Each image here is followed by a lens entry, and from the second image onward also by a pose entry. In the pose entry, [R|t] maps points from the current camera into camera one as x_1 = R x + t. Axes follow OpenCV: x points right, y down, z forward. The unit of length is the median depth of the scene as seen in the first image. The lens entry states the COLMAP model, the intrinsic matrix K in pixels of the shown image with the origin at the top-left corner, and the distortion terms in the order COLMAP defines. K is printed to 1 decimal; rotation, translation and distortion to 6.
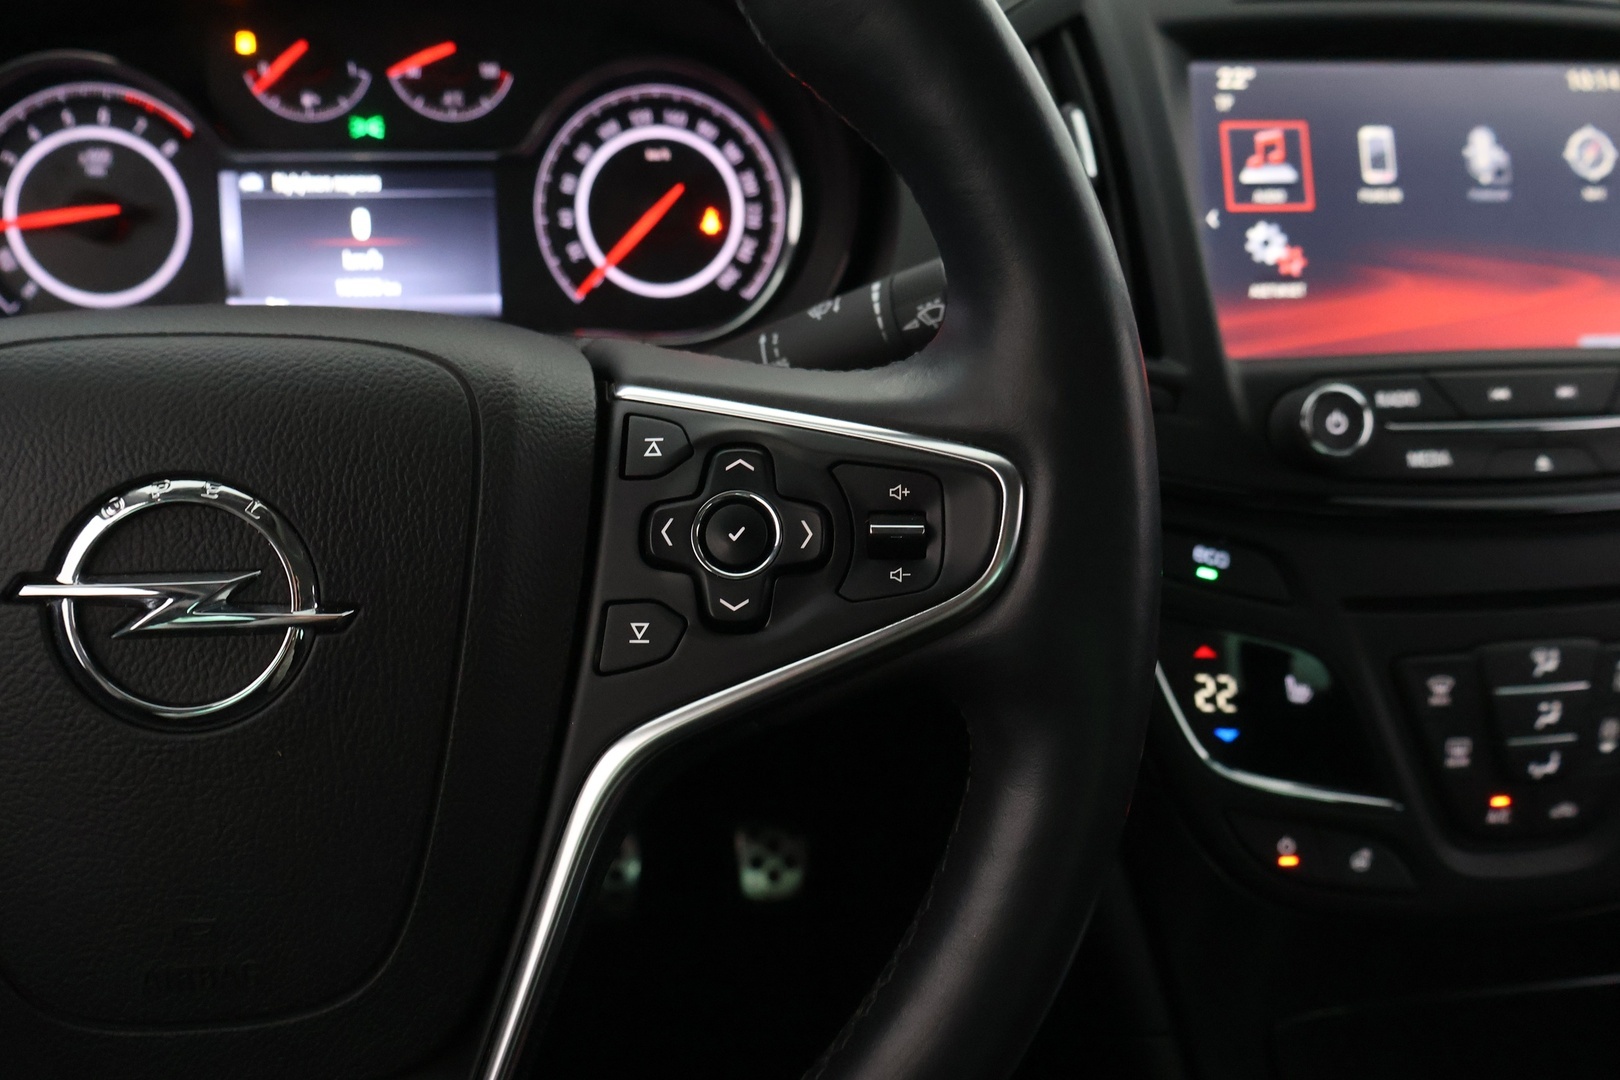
lens RADIAL K [[1365.1, 0, 807.1], [0, 1365.1, 529.9], [0, 0, 1]] dist [0.001385, -0.005368]
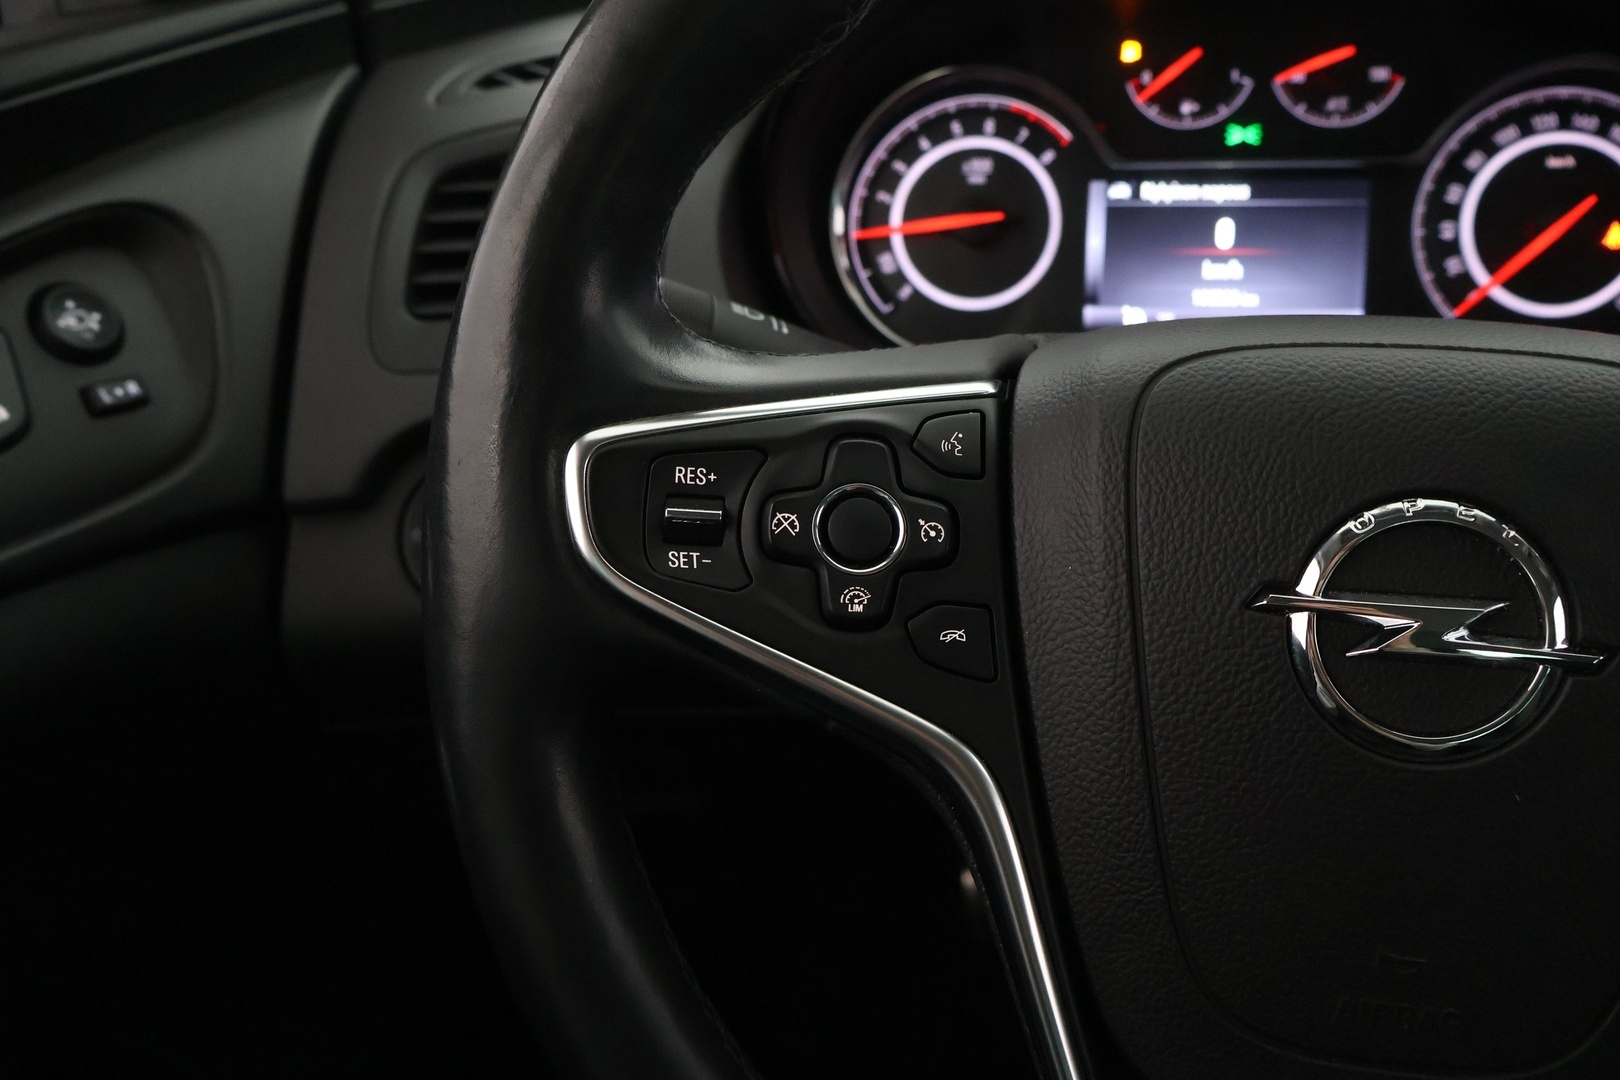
lens RADIAL K [[1365.1, 0, 807.6], [0, 1365.1, 538.9], [0, 0, 1]] dist [0.001385, -0.005368]
pose [[0.946903, 0.082370, -0.310789, -0.295998], [-0.082918, 0.996490, 0.011472, 0.008555], [0.310644, 0.014908, 0.950410, -0.023494]]
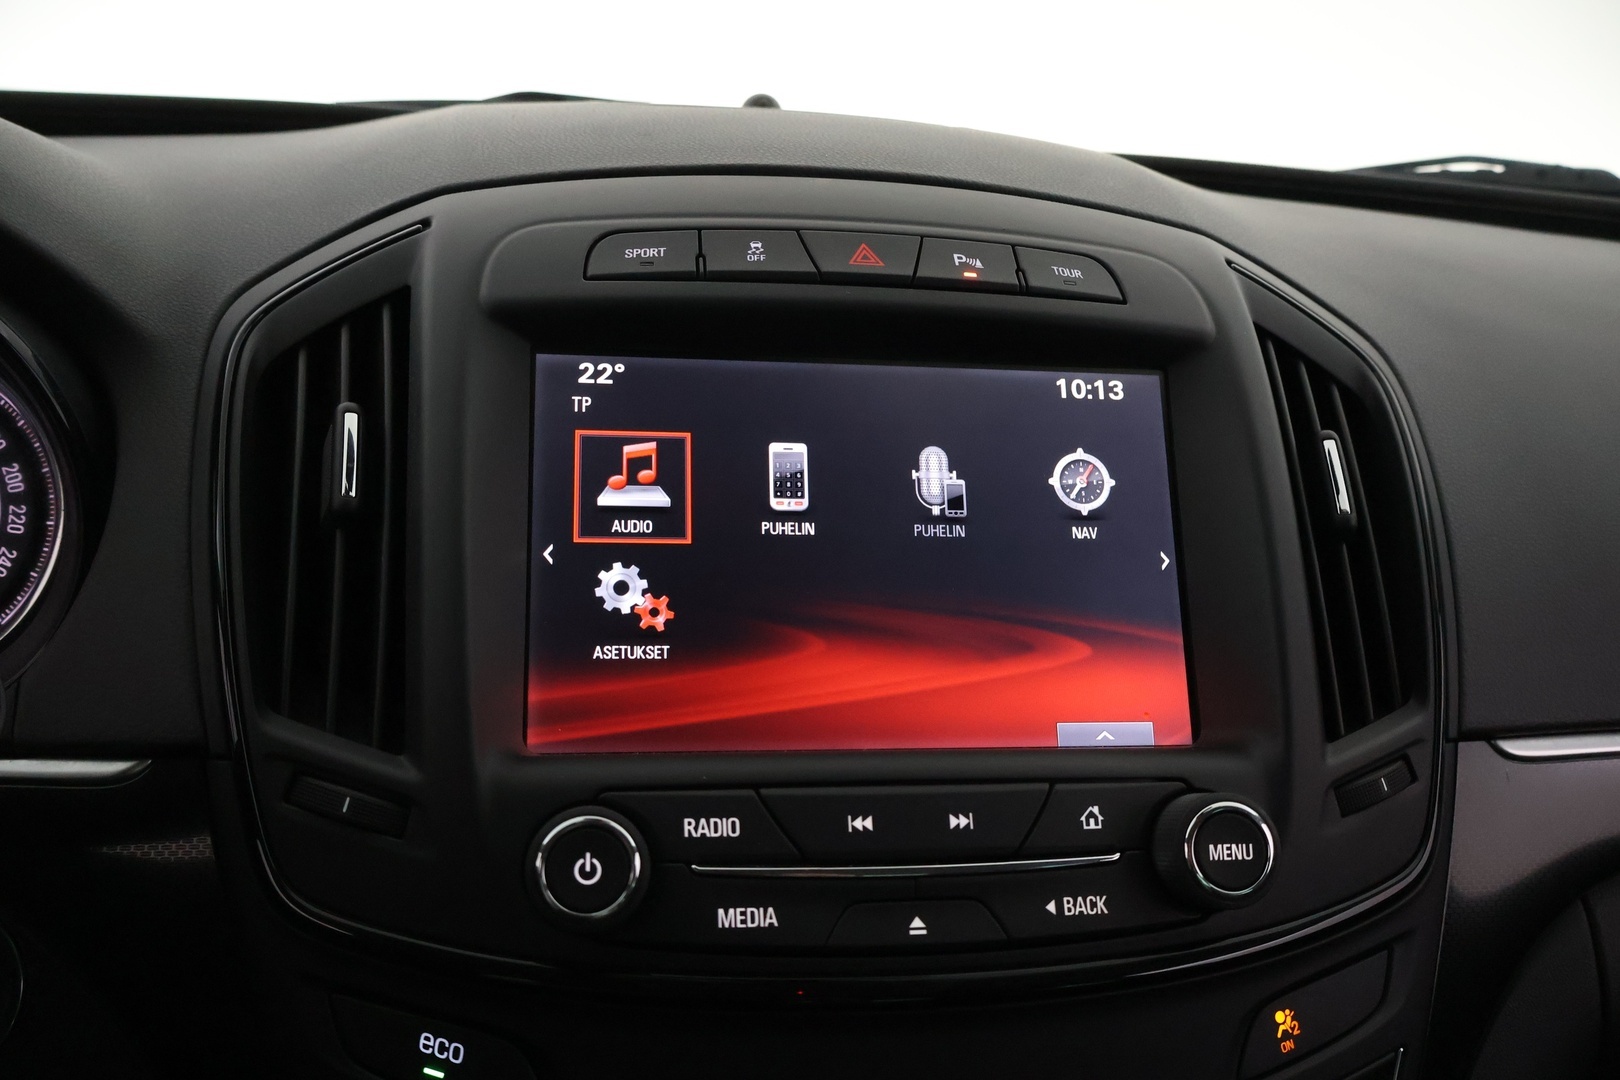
lens RADIAL K [[1365.1, 0, 807.7], [0, 1365.1, 531.2], [0, 0, 1]] dist [0.001385, -0.005368]
pose [[0.999340, 0.035041, 0.009627, 0.426474], [-0.033202, 0.988114, -0.150094, -0.130175], [-0.014772, 0.149675, 0.988625, 0.246917]]
